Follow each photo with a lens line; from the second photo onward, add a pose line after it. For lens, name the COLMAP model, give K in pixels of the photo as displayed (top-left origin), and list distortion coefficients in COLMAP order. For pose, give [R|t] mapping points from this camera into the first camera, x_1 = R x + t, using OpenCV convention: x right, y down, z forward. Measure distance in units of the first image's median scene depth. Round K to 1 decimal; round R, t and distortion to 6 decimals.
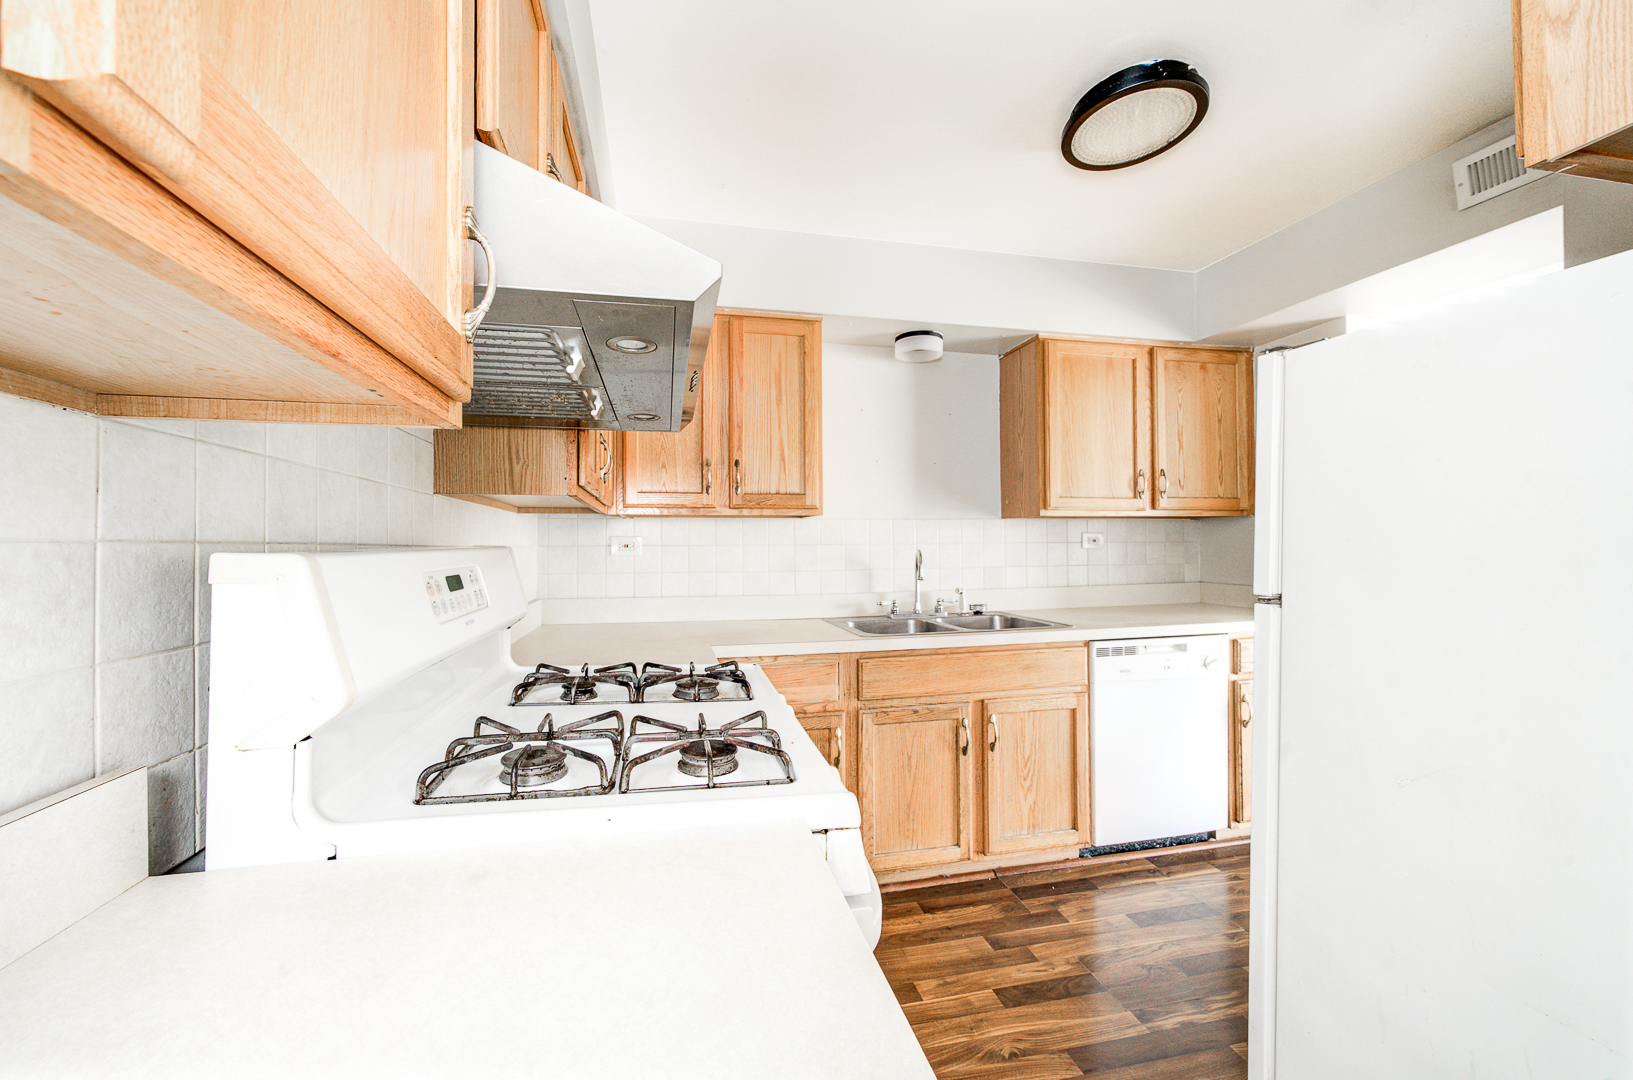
lens RADIAL K [[578.3, 0, 816.5], [0, 578.3, 540.0], [0, 0, 1]] dist [-0.028149, 0.000160]
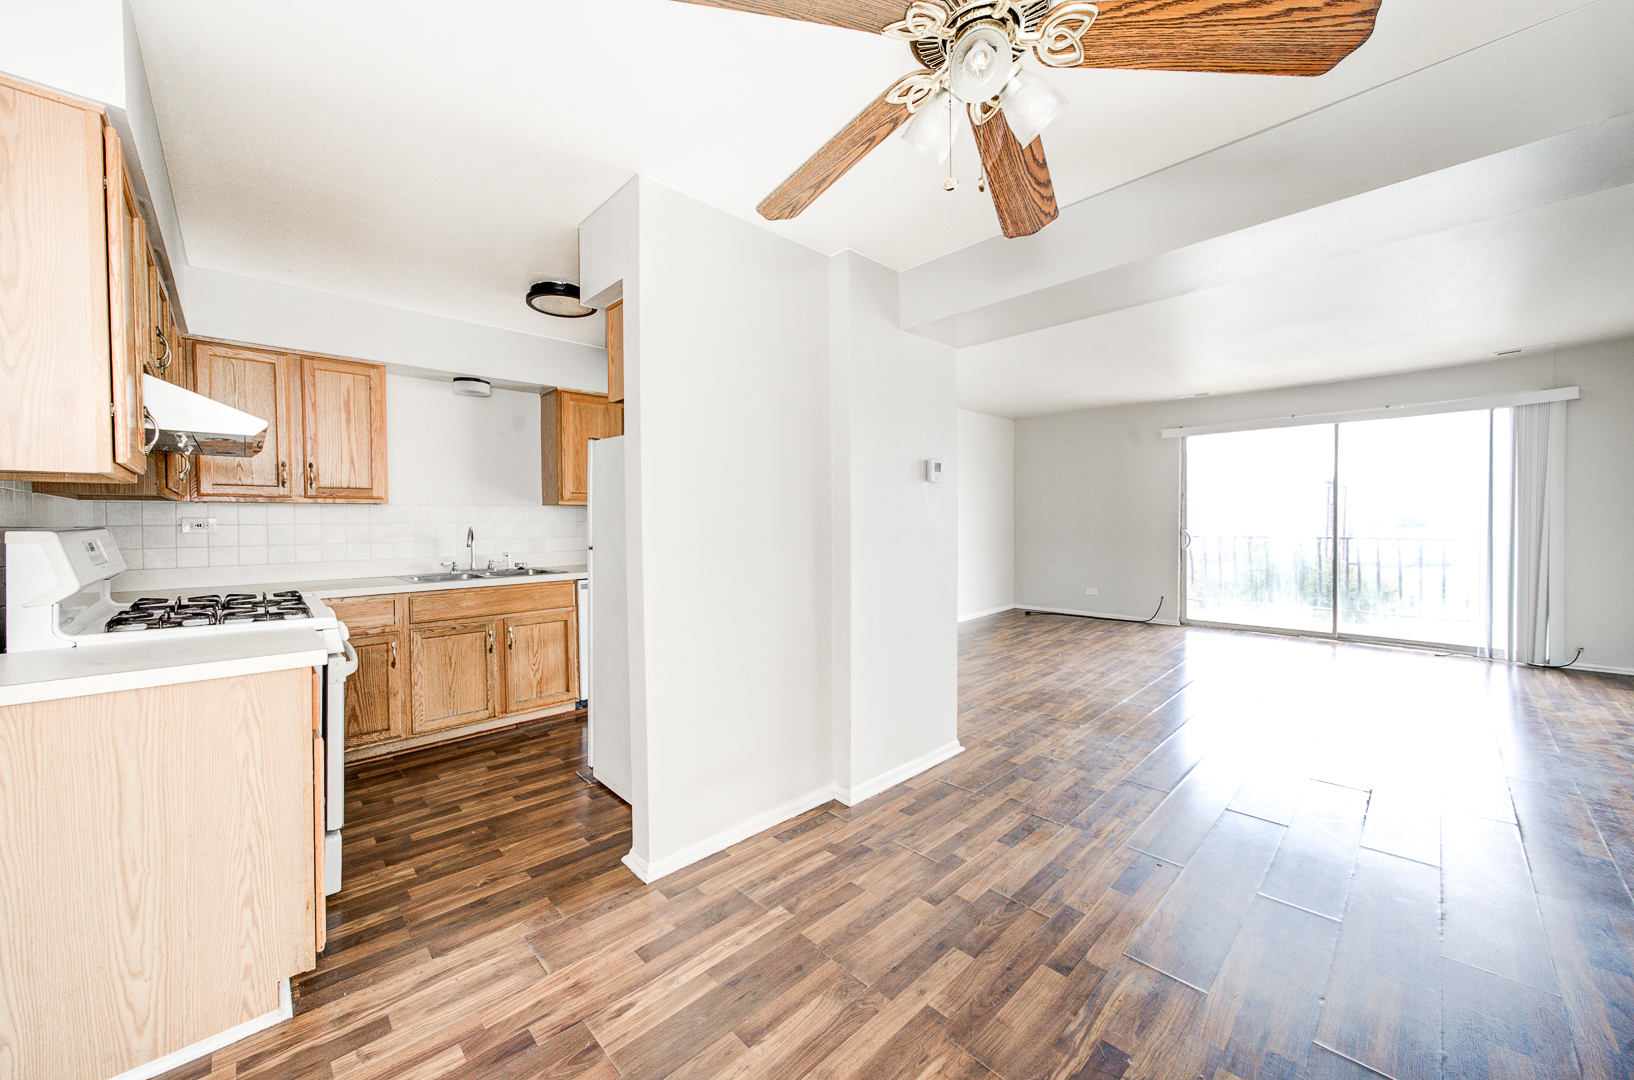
lens RADIAL K [[581.0, 0, 811.0], [0, 581.0, 532.2], [0, 0, 1]] dist [-0.019031, 0.004119]
pose [[0.866257, -0.012133, 0.499452, 0.223248], [-0.001531, 0.999636, 0.026938, -0.013031], [-0.499597, -0.024100, 0.865923, -0.832333]]
